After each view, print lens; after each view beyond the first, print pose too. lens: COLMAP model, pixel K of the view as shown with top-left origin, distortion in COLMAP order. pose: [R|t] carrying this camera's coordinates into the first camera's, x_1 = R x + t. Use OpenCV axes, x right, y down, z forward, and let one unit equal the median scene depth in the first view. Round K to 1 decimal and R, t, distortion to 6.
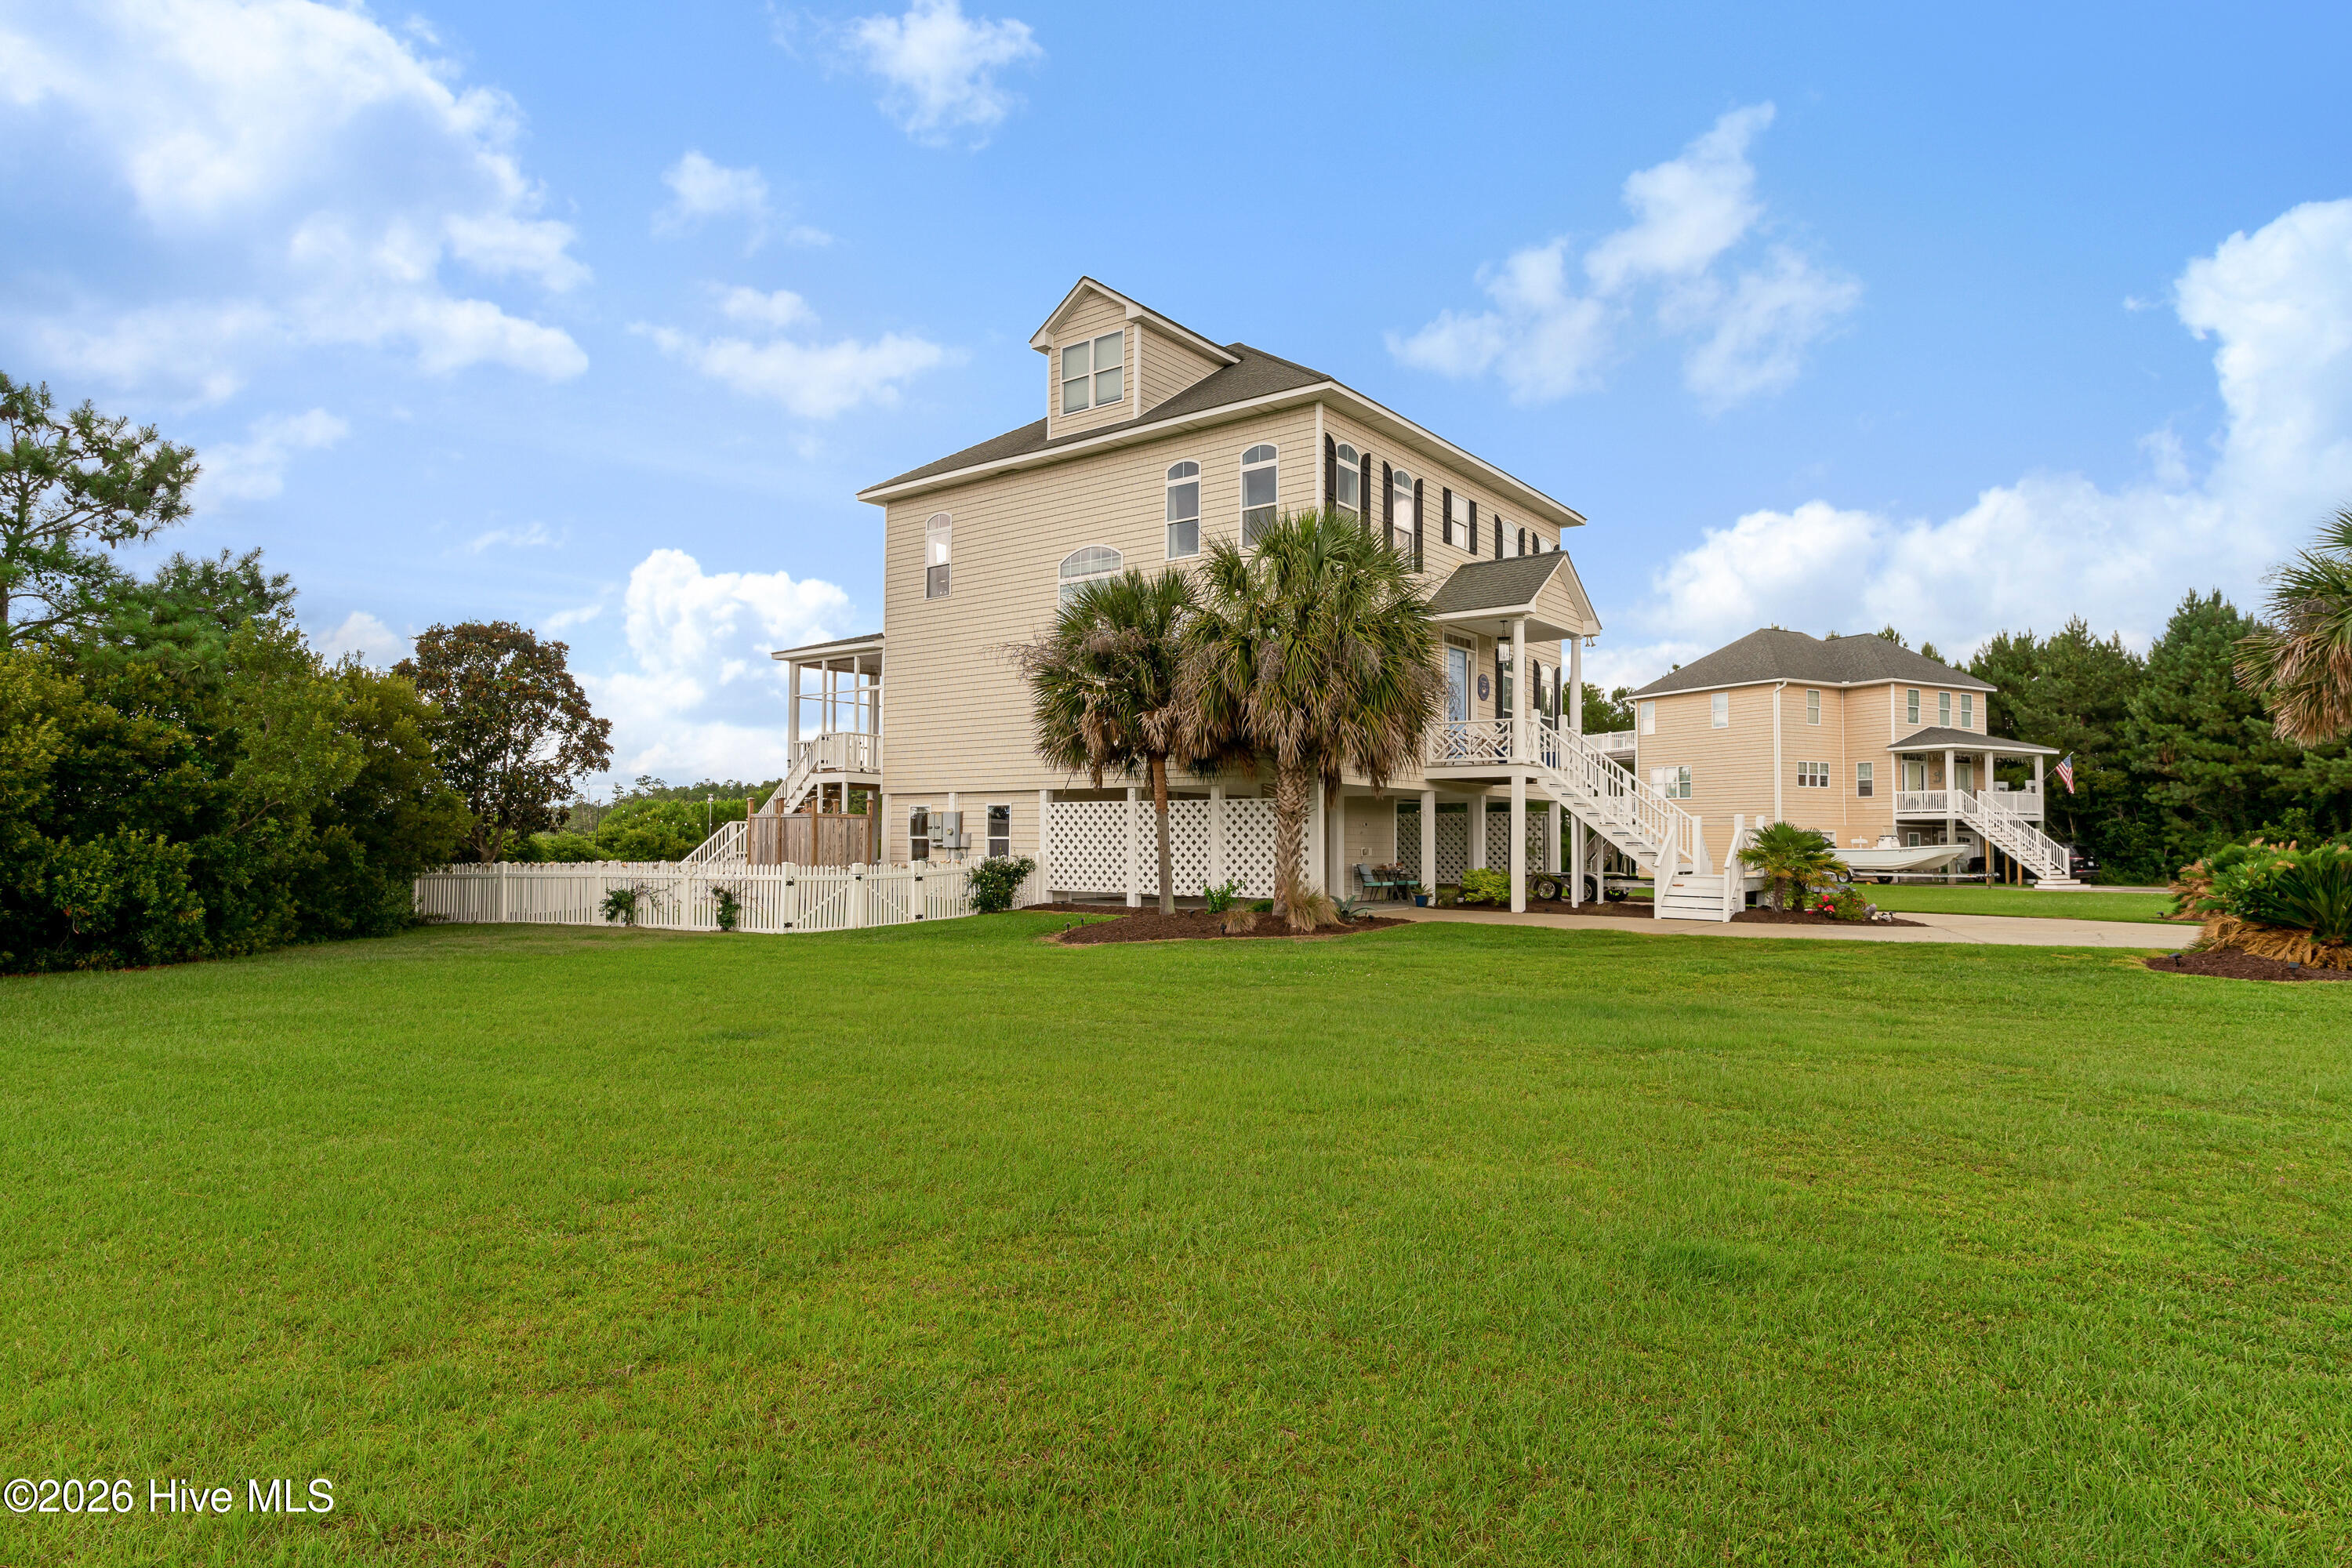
lens RADIAL K [[1303.8, 0, 1134.3], [0, 1303.8, 783.5], [0, 0, 1]] dist [-0.000103, -0.000716]
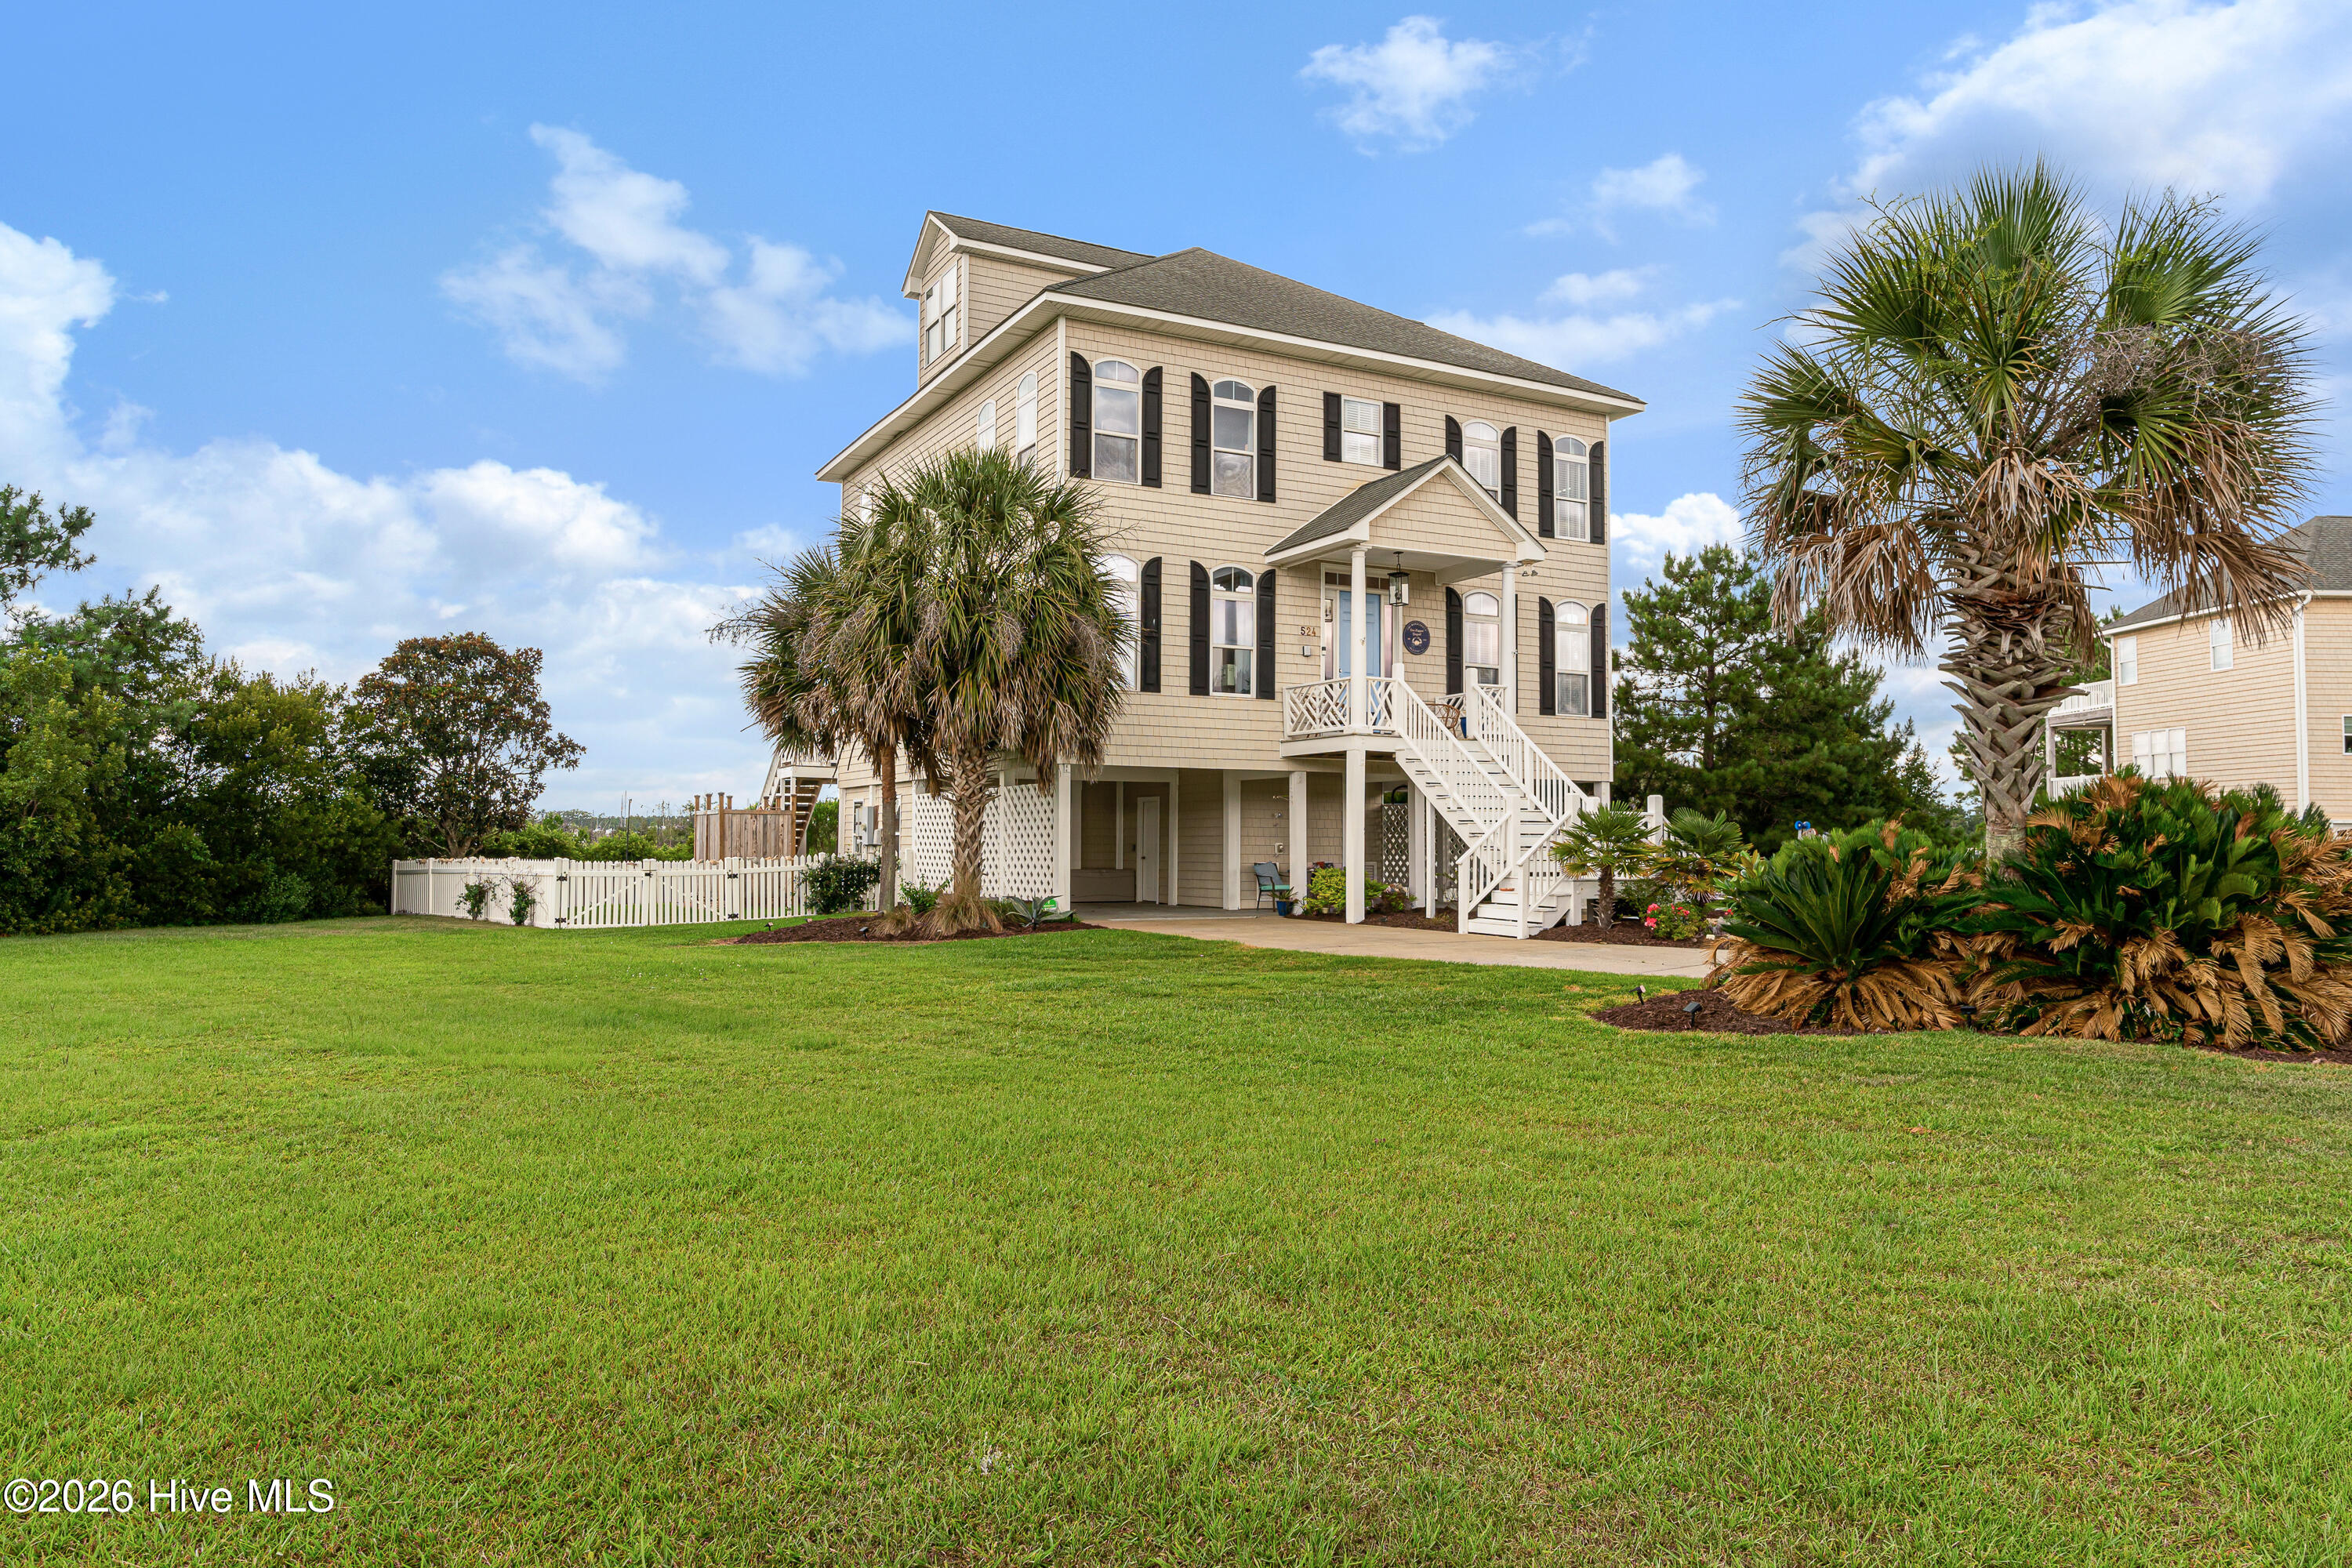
lens RADIAL K [[1513.7, 0, 1176.0], [0, 1513.7, 784.0], [0, 0, 1]] dist [-0.007466, 0.000755]
pose [[0.910158, -0.020065, -0.413776, 0.565690], [0.020793, 0.999780, -0.002746, 0.014989], [0.413740, -0.006104, 0.910375, 0.122148]]
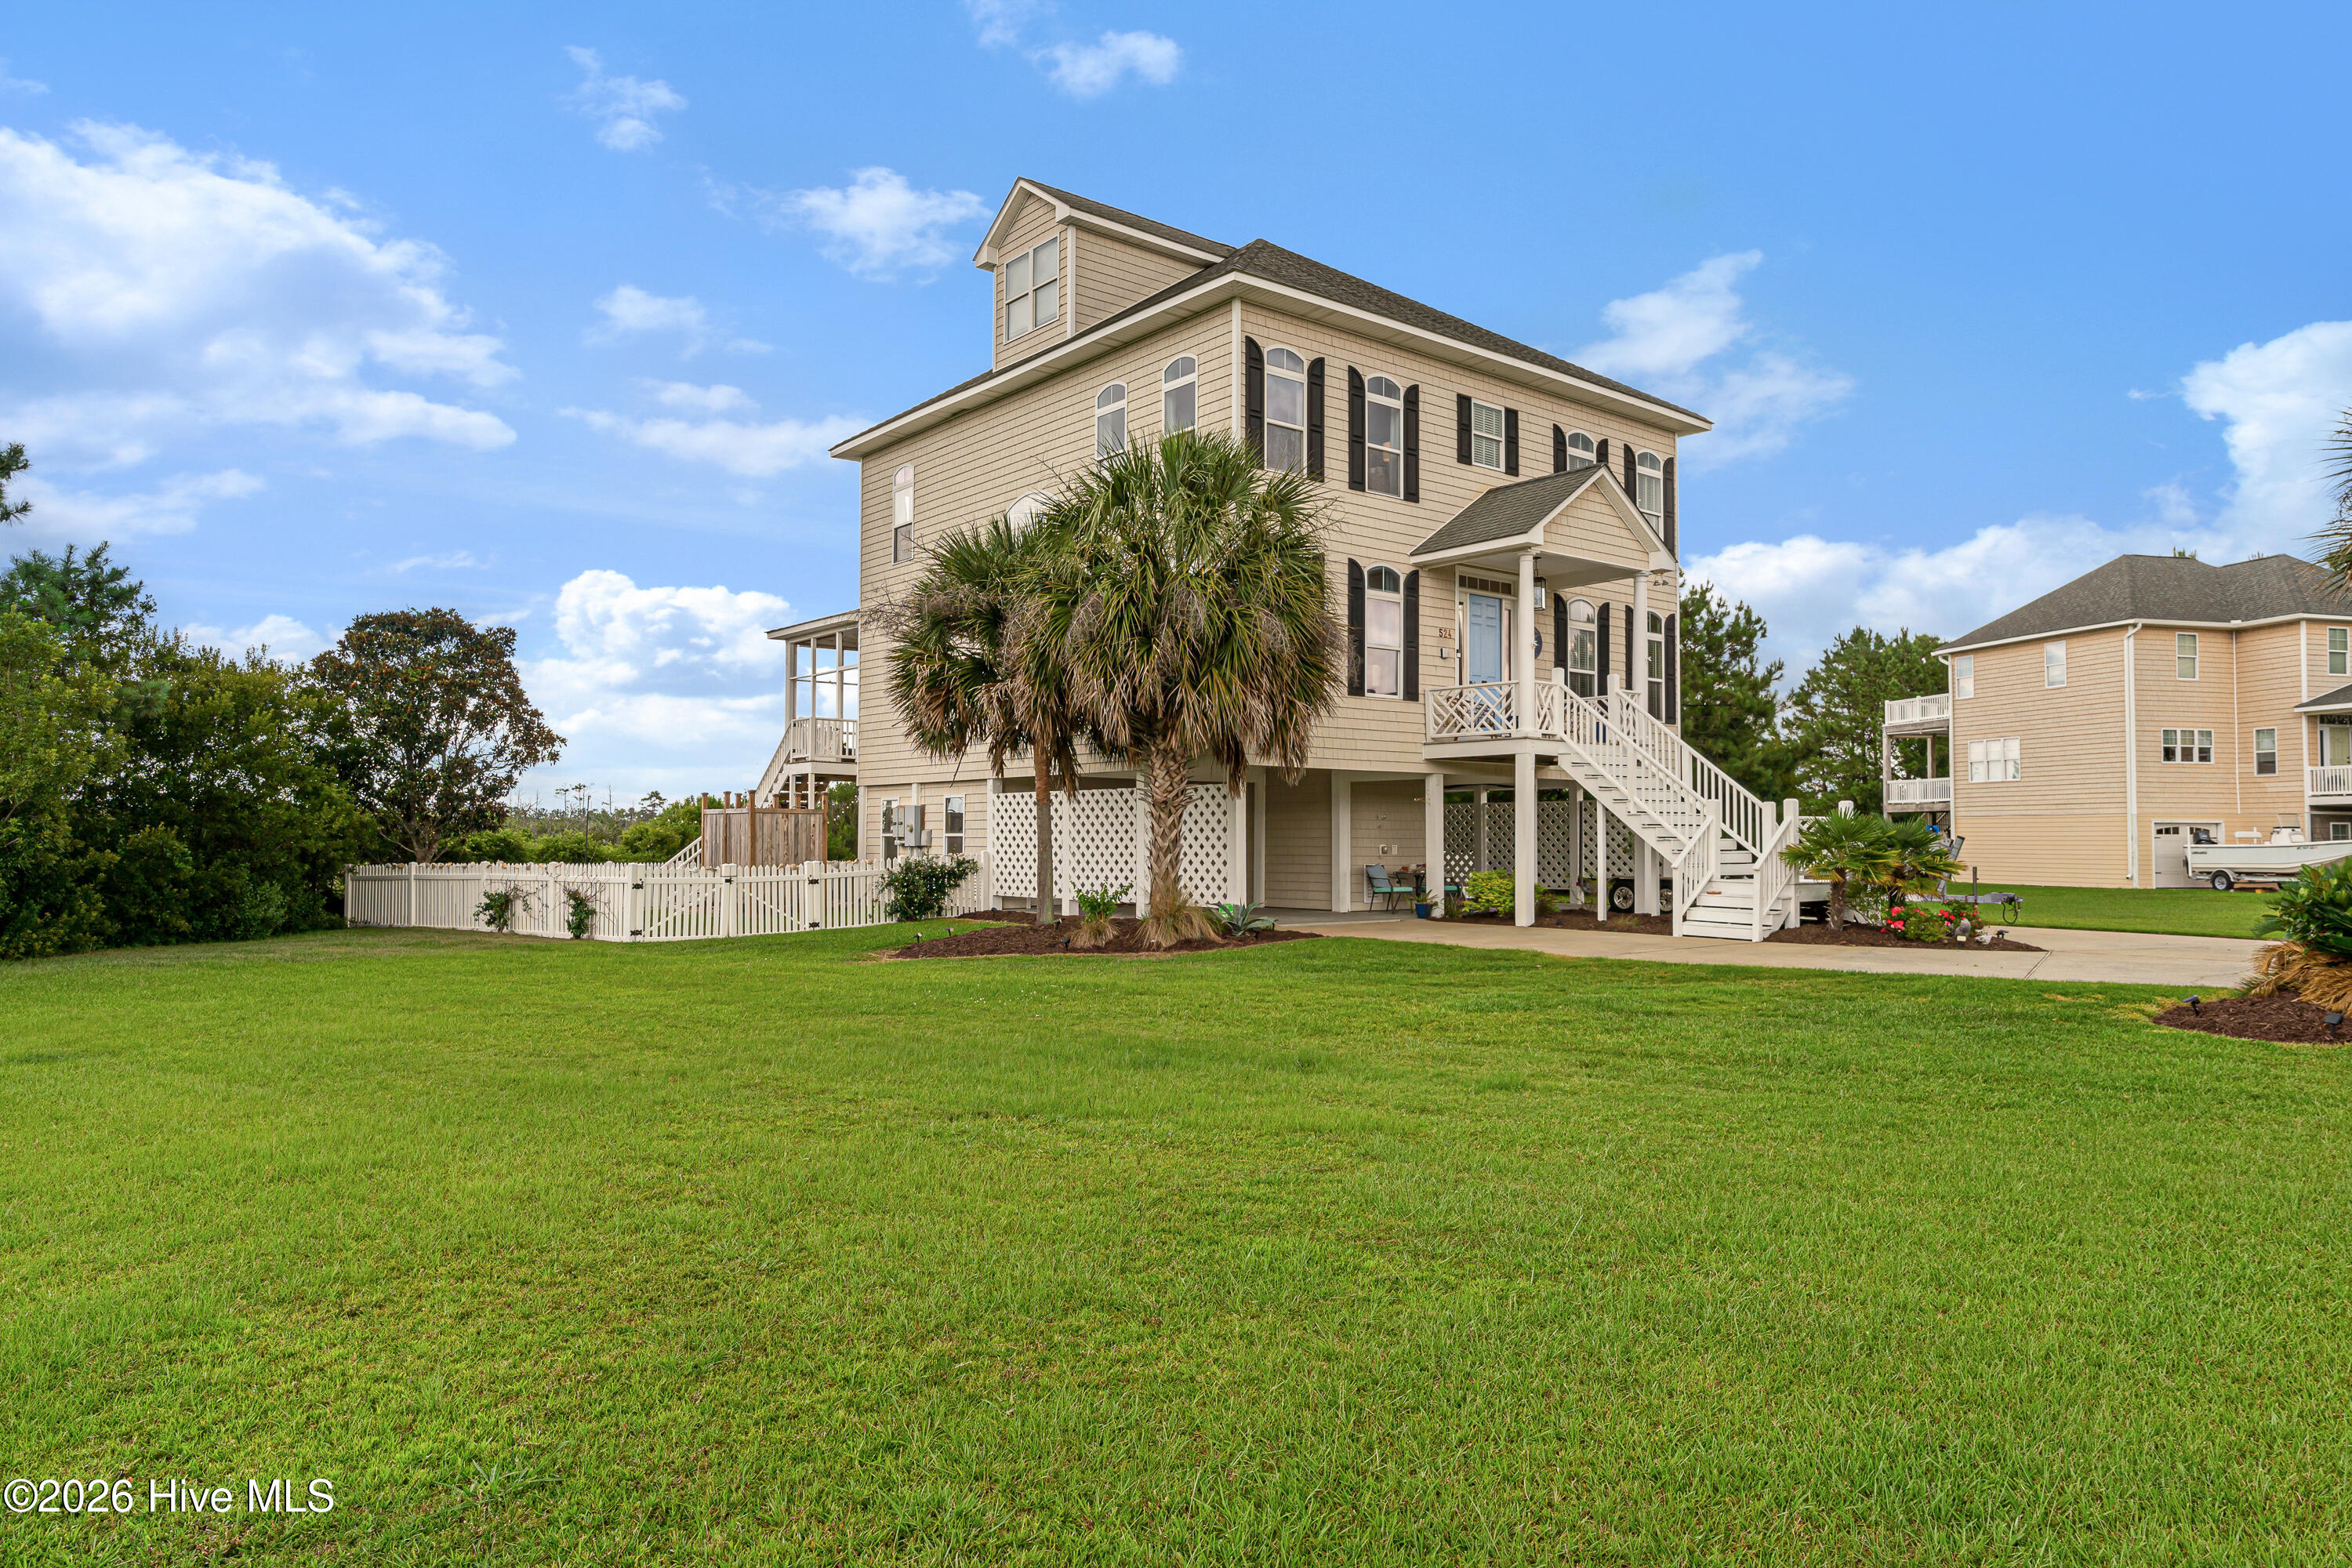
lens RADIAL K [[1471.5, 0, 1176.0], [0, 1471.5, 784.0], [0, 0, 1]] dist [-0.002121, -0.000805]
pose [[0.974100, -0.012349, -0.225780, 0.286009], [0.013833, 0.999892, 0.004990, 0.005391], [0.225693, -0.007984, 0.974166, 0.085174]]
